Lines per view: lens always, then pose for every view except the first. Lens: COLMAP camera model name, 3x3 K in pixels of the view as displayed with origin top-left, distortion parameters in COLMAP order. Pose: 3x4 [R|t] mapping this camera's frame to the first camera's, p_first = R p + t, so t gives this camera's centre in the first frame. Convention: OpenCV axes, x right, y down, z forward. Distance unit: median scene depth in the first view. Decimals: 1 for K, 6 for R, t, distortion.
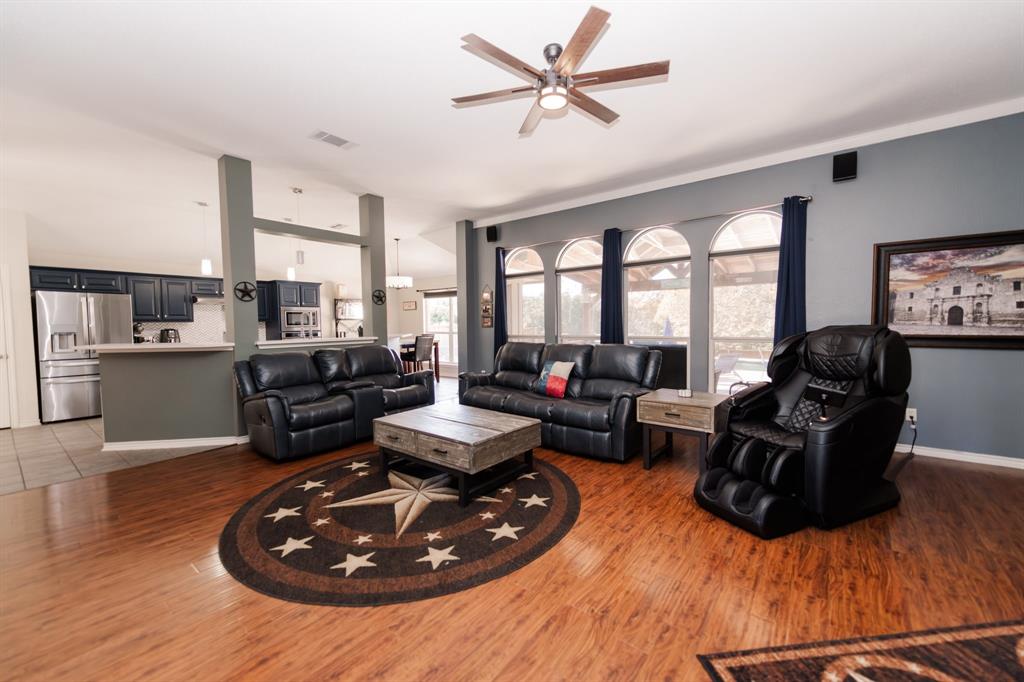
lens RADIAL K [[424.3, 0, 542.7], [0, 424.3, 339.4], [0, 0, 1]] dist [0.009920, -0.002077]
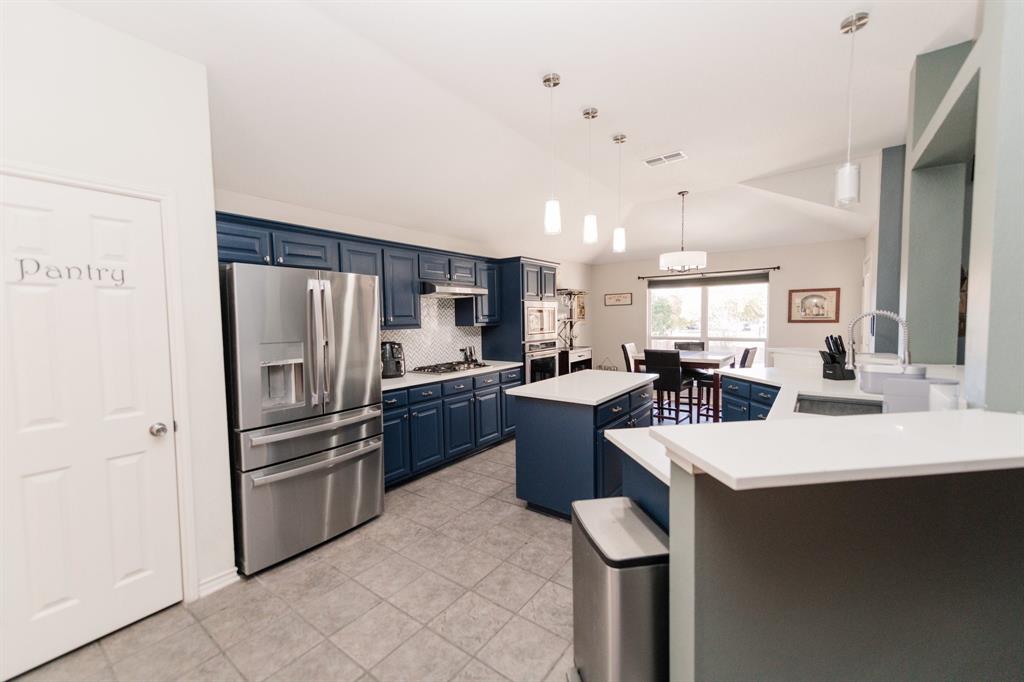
lens RADIAL K [[424.3, 0, 518.4], [0, 424.3, 340.7], [0, 0, 1]] dist [0.009920, -0.002077]
pose [[0.999950, -0.001928, 0.009794, -0.731716], [0.001800, 0.999913, 0.013079, -0.033937], [-0.009818, -0.013060, 0.999867, 0.471342]]
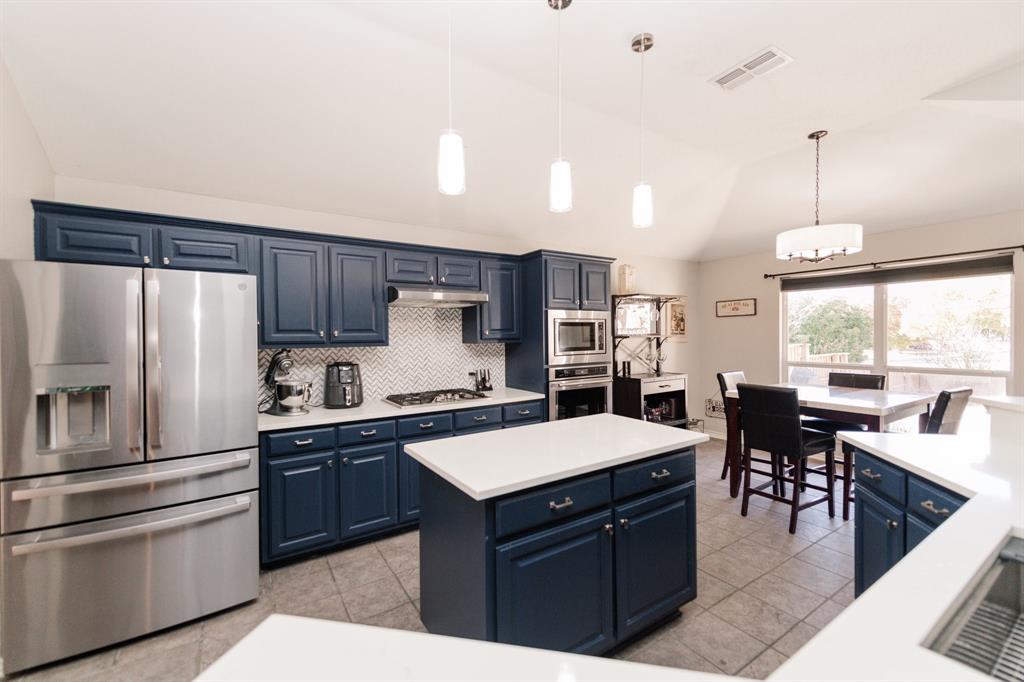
lens RADIAL K [[424.3, 0, 519.9], [0, 424.3, 338.5], [0, 0, 1]] dist [0.009920, -0.002077]
pose [[0.935300, 0.007268, -0.353782, -0.568292], [-0.017379, 0.999526, -0.025411, -0.041839], [0.353429, 0.029915, 0.934983, 0.676074]]
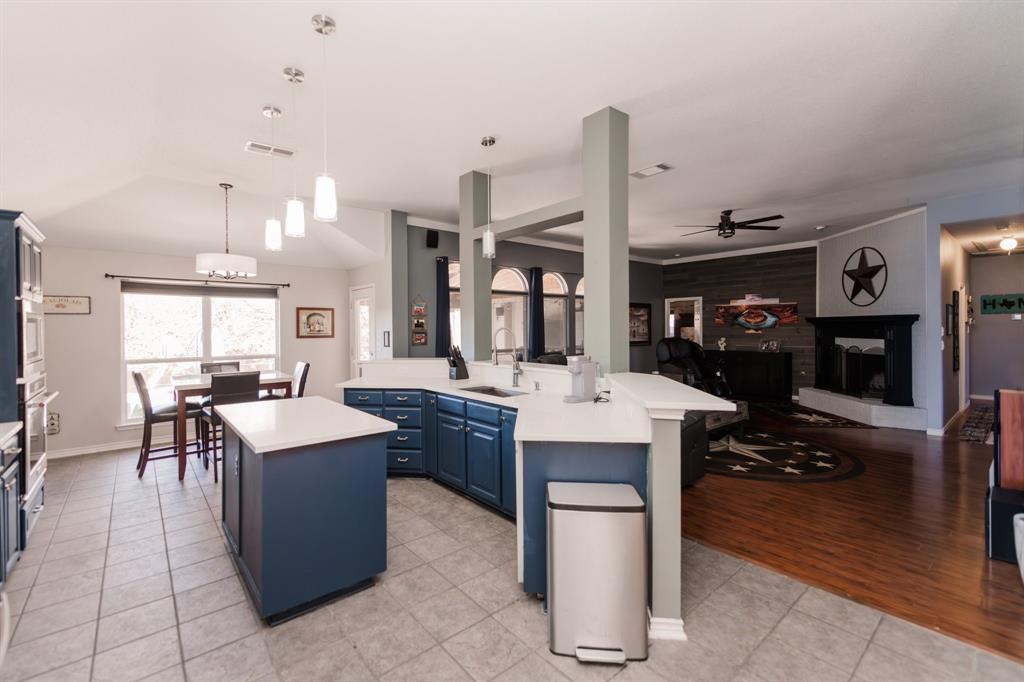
lens RADIAL K [[424.3, 0, 508.3], [0, 424.3, 332.0], [0, 0, 1]] dist [0.009920, -0.002077]
pose [[0.218329, 0.001442, 0.975874, -0.968652], [0.044167, 0.998960, -0.011358, -0.040909], [-0.974875, 0.045581, 0.218038, 0.688226]]
